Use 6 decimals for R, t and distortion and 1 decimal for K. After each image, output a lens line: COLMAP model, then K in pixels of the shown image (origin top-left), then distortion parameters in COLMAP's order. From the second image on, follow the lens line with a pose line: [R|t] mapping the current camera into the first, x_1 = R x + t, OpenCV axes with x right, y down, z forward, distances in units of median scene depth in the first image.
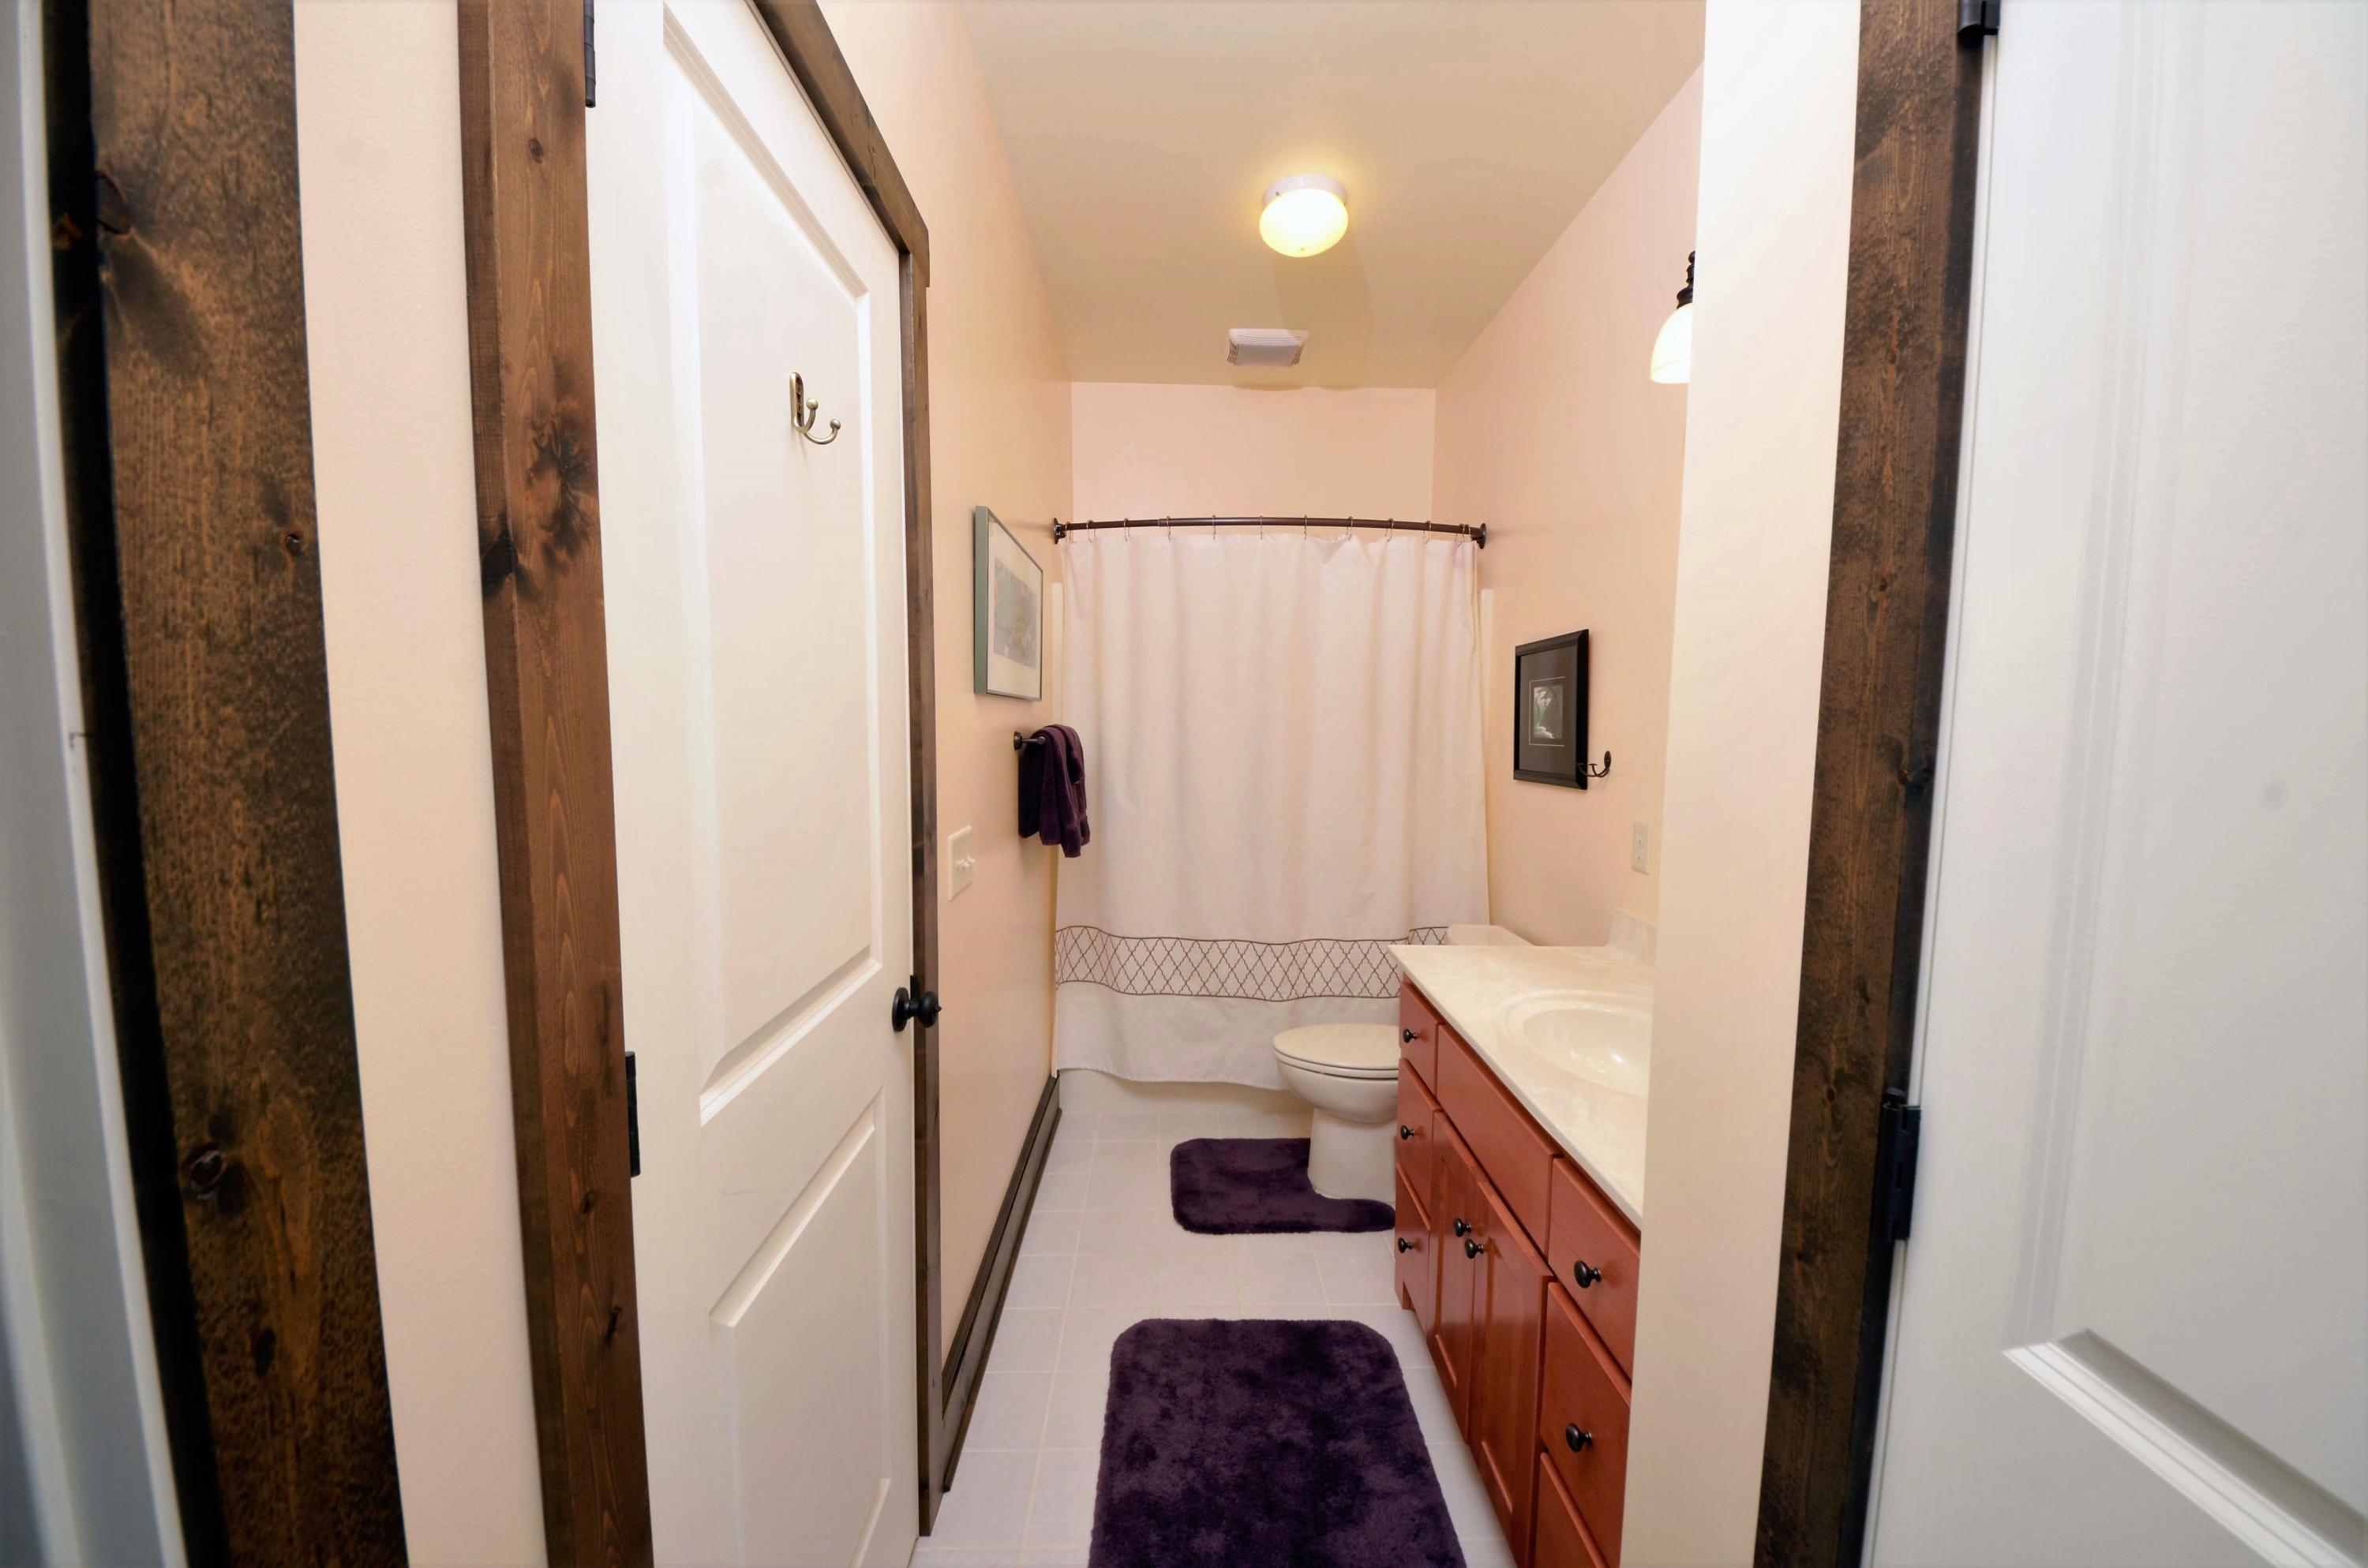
lens RADIAL K [[884.1, 0, 1184.3], [0, 884.1, 796.1], [0, 0, 1]] dist [0.028668, -0.016905]
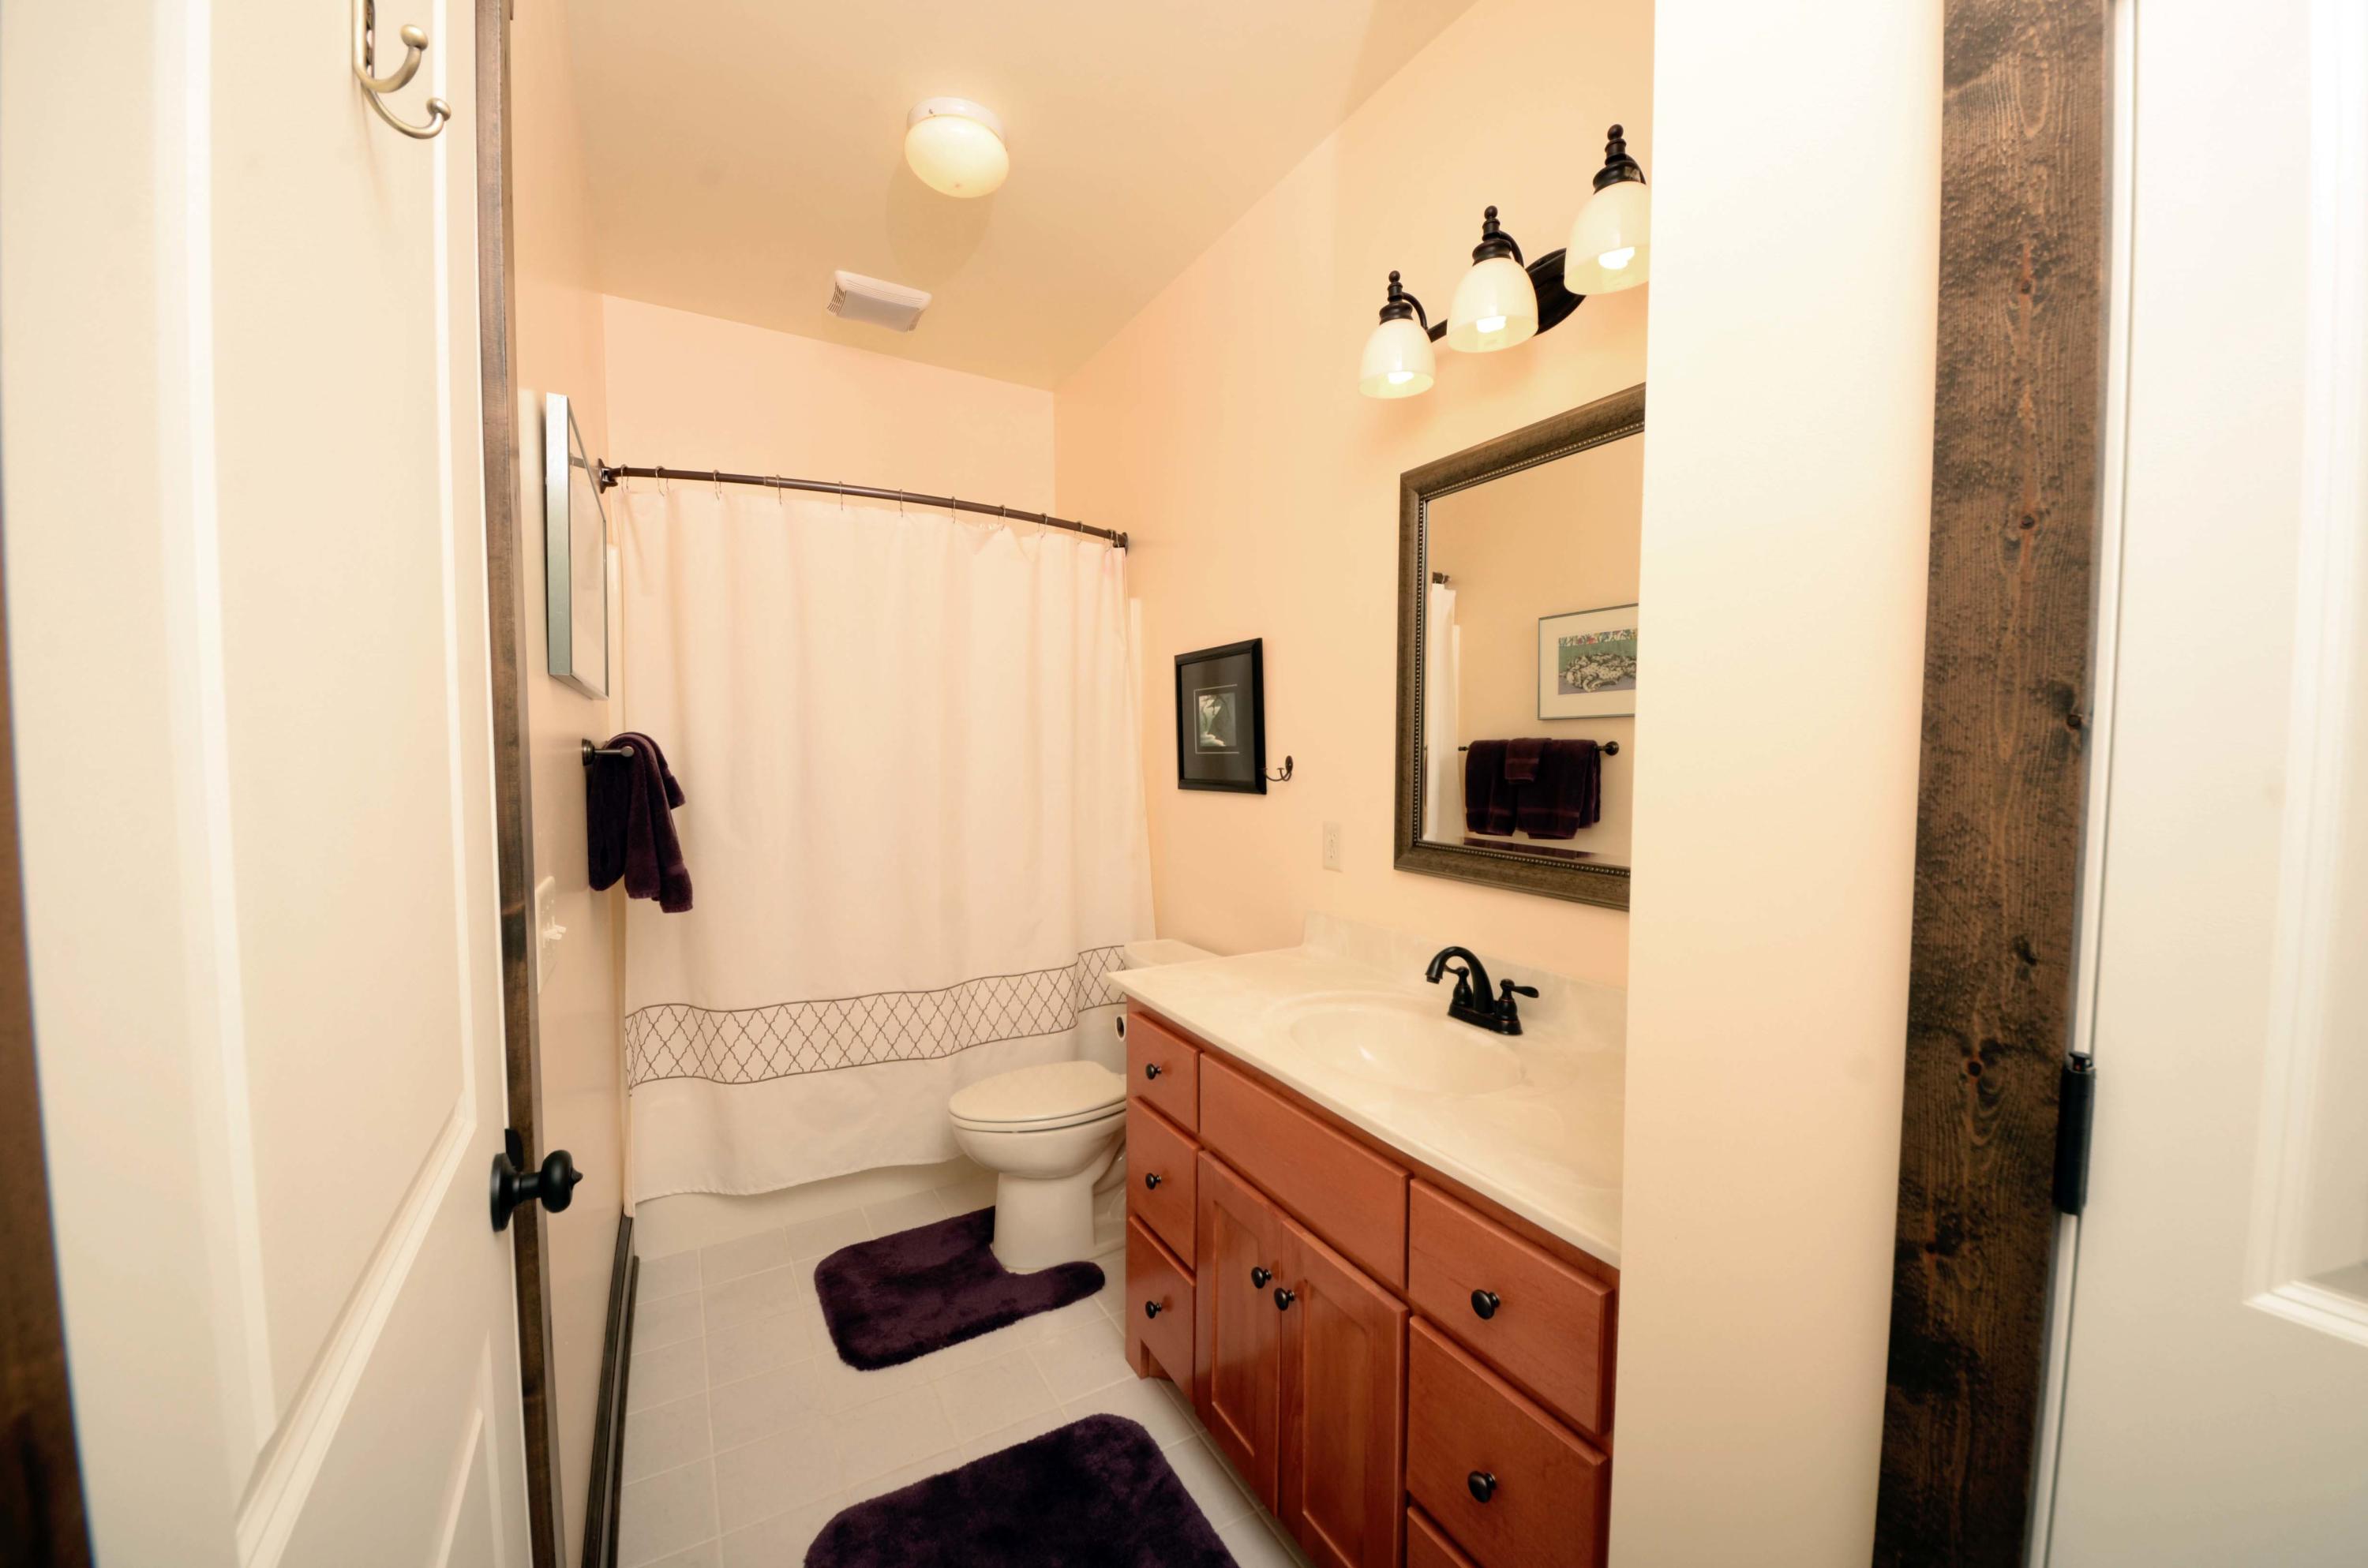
lens RADIAL K [[884.1, 0, 1184.3], [0, 884.1, 796.1], [0, 0, 1]] dist [0.028668, -0.016905]
pose [[0.872464, -0.035245, 0.487406, -0.124886], [0.049603, 0.998631, -0.016577, 0.006832], [-0.486155, 0.038640, 0.873018, 0.161437]]
